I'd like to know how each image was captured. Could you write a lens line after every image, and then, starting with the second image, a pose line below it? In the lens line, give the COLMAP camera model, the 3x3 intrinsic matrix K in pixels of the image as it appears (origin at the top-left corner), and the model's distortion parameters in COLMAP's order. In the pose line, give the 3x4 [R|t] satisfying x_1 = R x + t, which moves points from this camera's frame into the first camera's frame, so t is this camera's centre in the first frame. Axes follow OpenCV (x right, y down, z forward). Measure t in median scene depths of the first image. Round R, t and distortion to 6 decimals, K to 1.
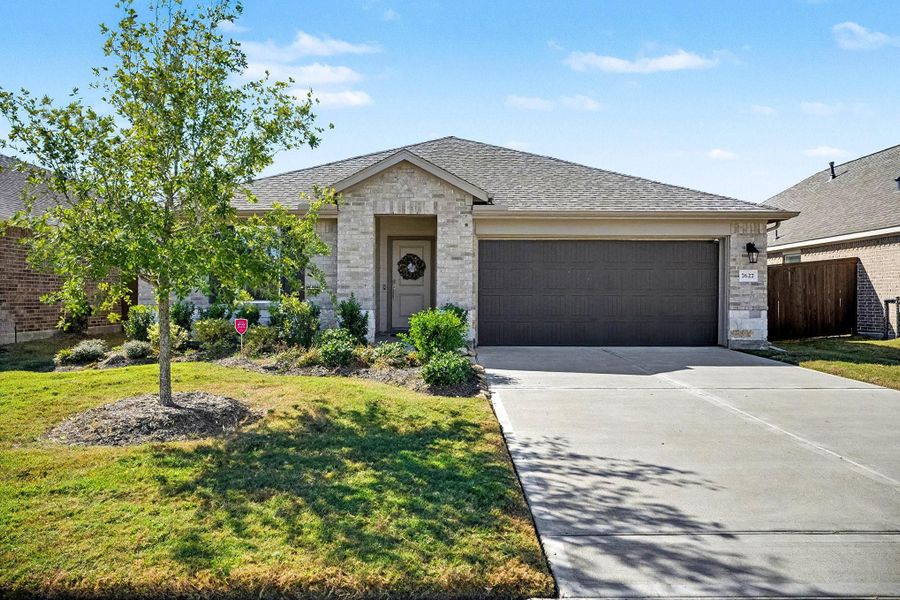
lens RADIAL K [[402.2, 0, 449.0], [0, 402.2, 290.8], [0, 0, 1]] dist [-0.032959, -0.000054]
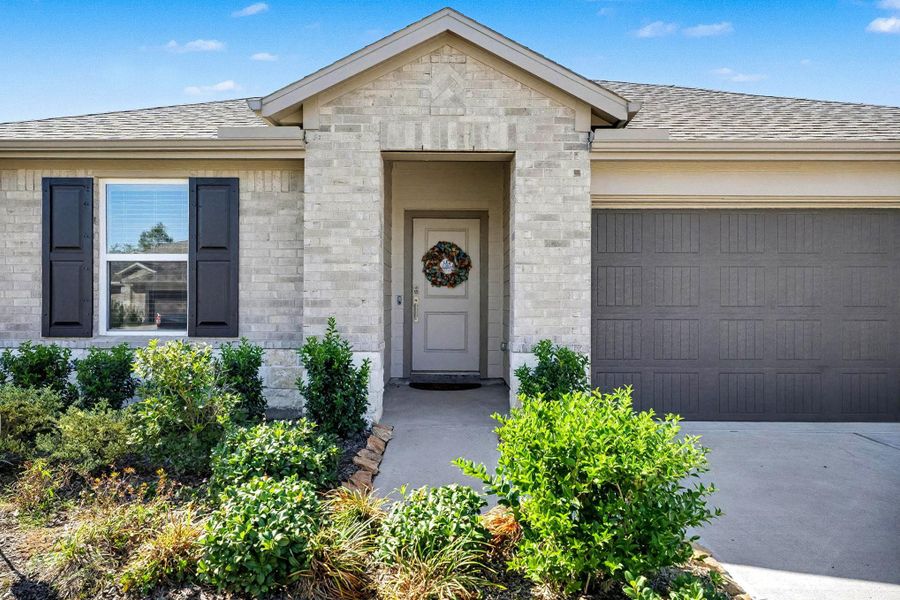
lens RADIAL K [[402.2, 0, 449.0], [0, 402.2, 290.8], [0, 0, 1]] dist [-0.032959, -0.000054]
pose [[0.999892, 0.000163, -0.014695, -0.100038], [-0.000300, 0.999957, -0.009313, -0.020849], [0.014693, 0.009316, 0.999849, 0.529011]]
